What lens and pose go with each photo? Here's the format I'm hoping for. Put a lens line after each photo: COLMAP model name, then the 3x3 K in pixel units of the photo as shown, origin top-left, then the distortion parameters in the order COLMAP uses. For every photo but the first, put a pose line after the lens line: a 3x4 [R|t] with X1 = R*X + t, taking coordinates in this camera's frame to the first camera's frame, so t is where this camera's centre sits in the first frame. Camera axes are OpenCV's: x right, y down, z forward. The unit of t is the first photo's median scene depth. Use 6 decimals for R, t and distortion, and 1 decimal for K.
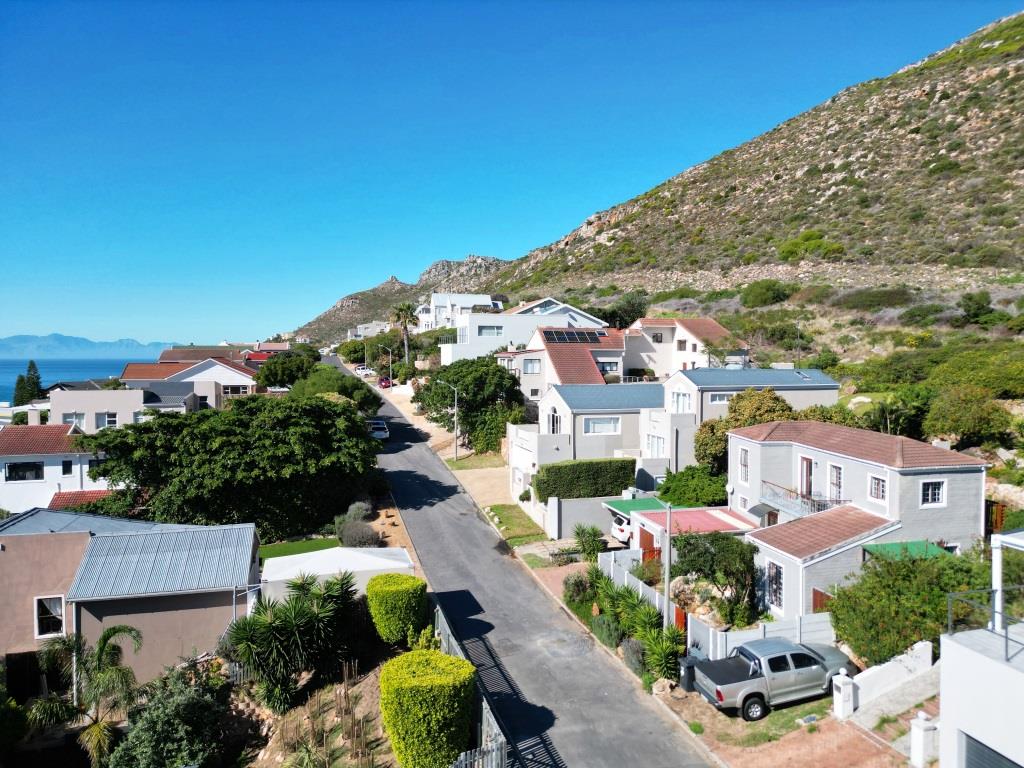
lens RADIAL K [[718.1, 0, 514.2], [0, 718.1, 388.8], [0, 0, 1]] dist [0.048614, -0.042960]
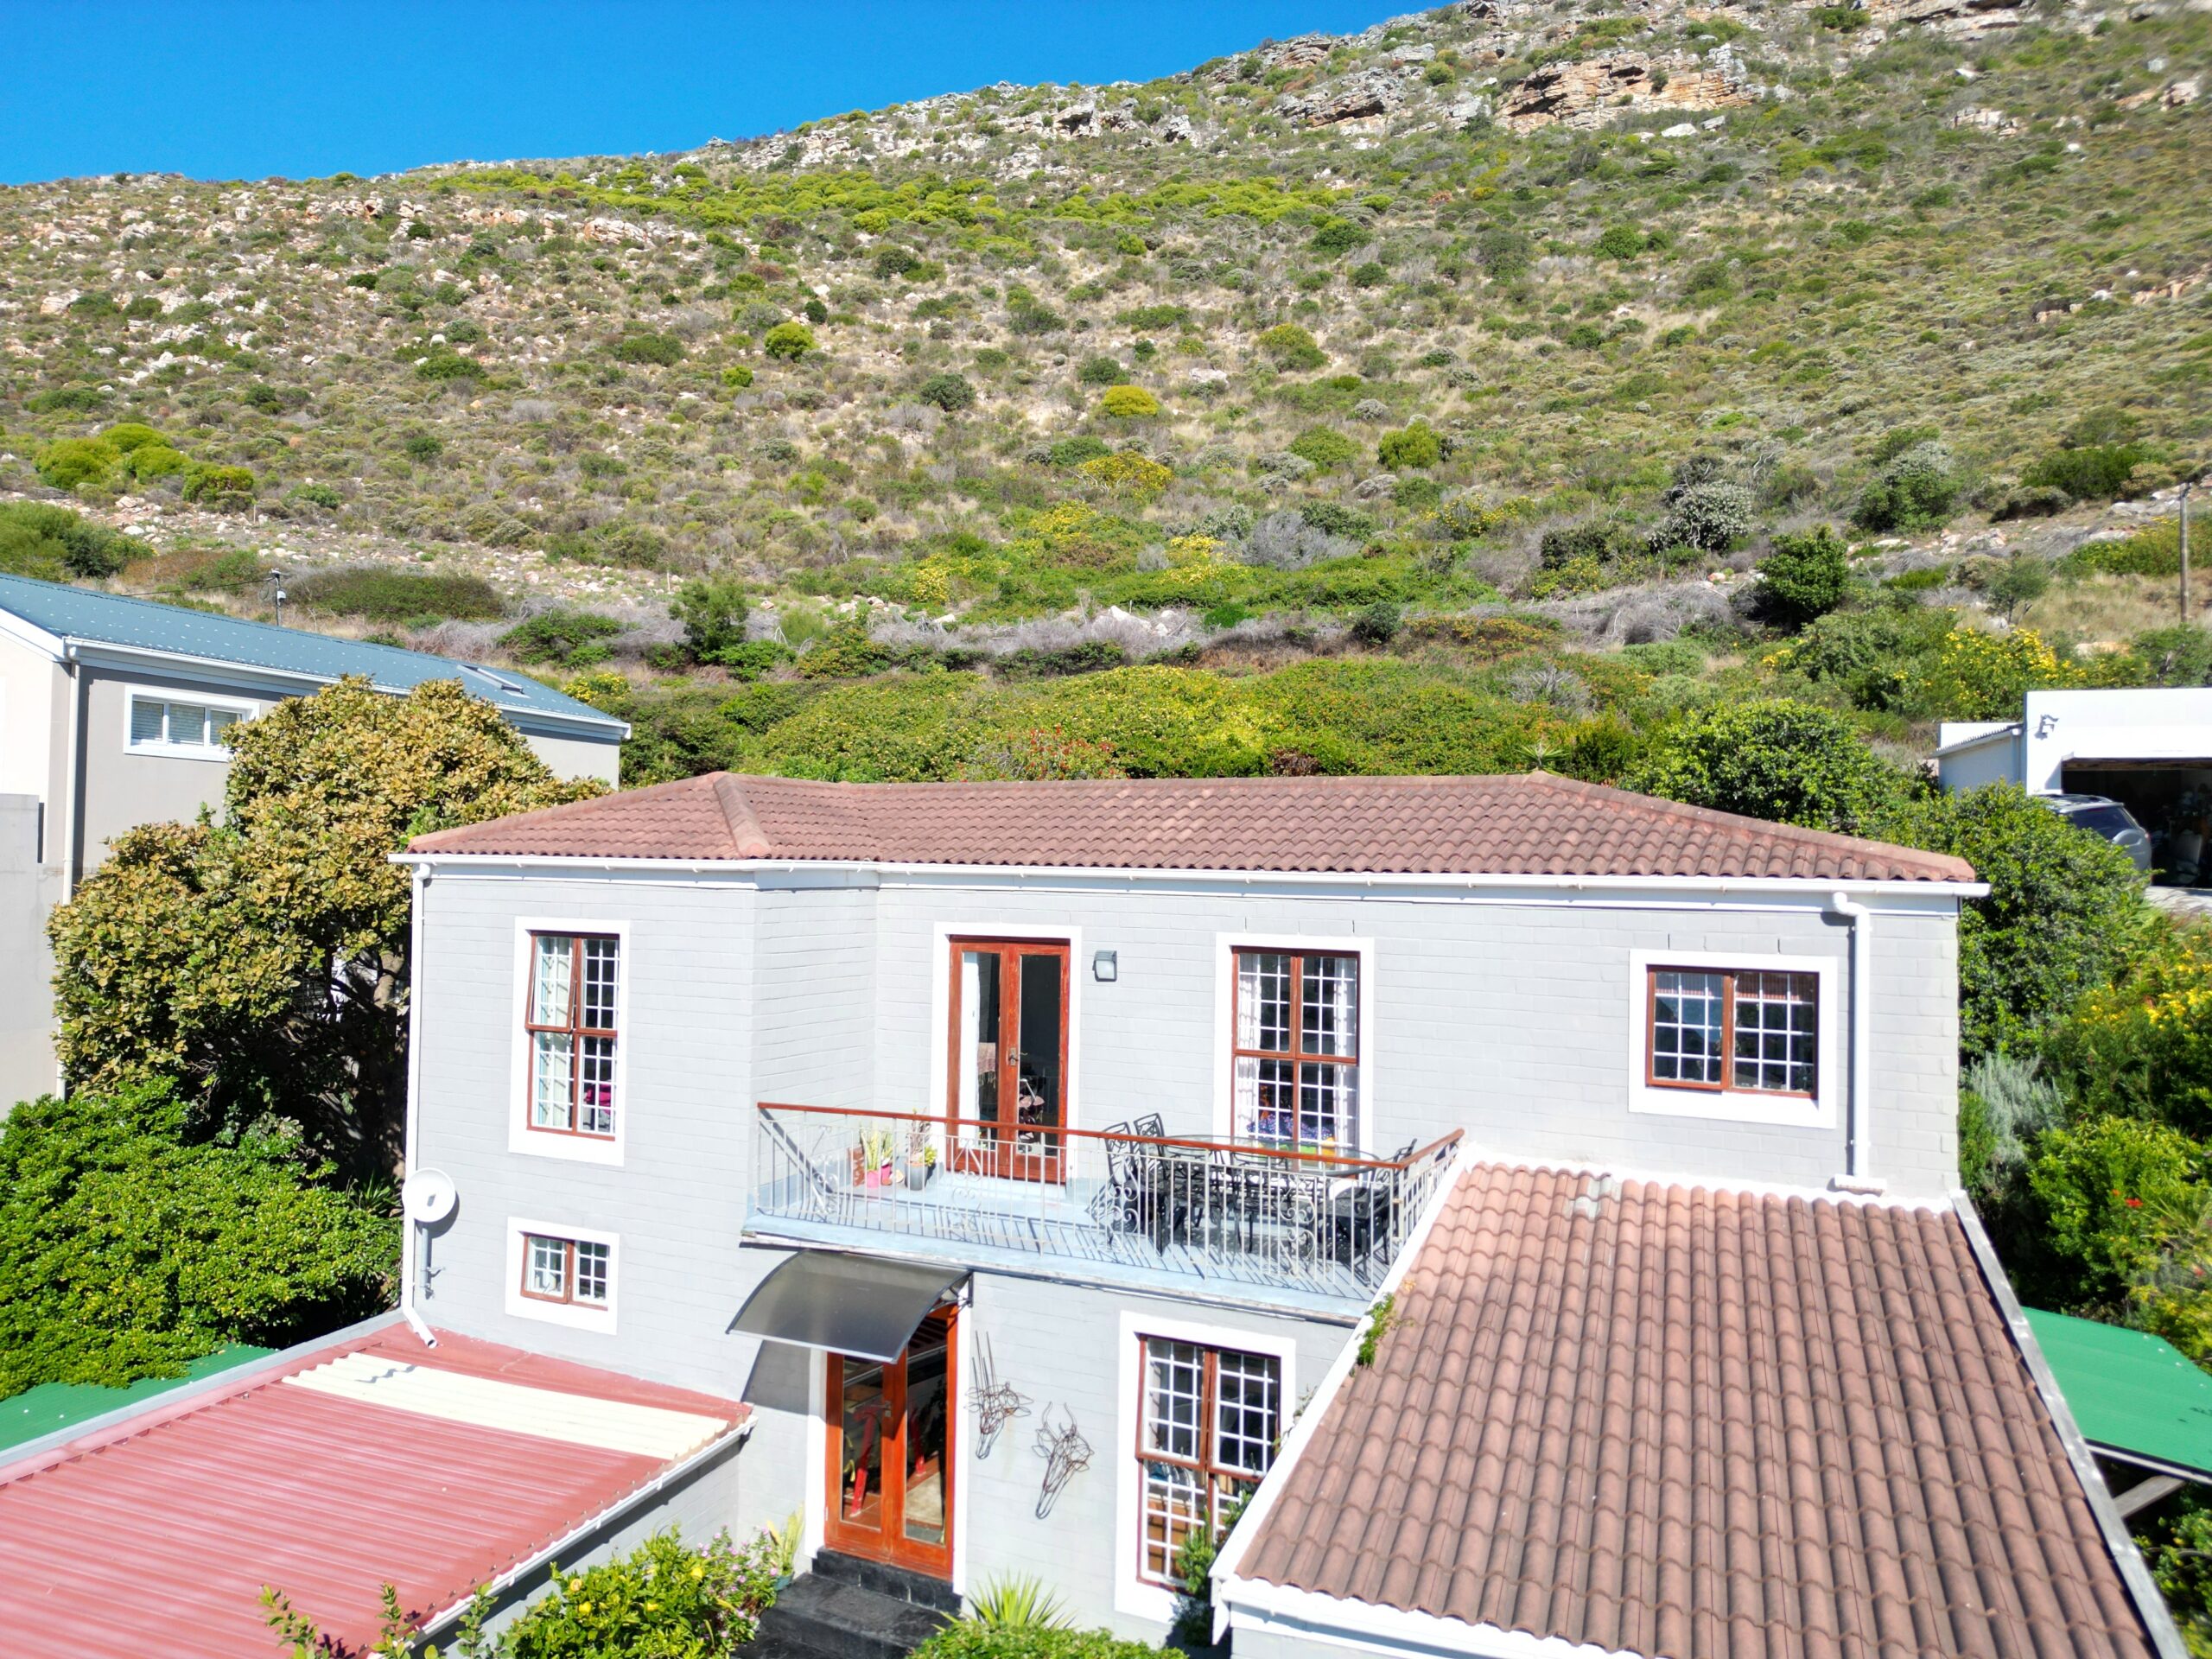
lens RADIAL K [[1551.1, 0, 1110.8], [0, 1551.1, 839.8], [0, 0, 1]] dist [0.048614, -0.042960]
pose [[0.536843, 0.022180, 0.843390, 0.020472], [0.021326, 0.998978, -0.039846, 0.018104], [-0.843412, 0.039377, 0.535822, 0.163598]]
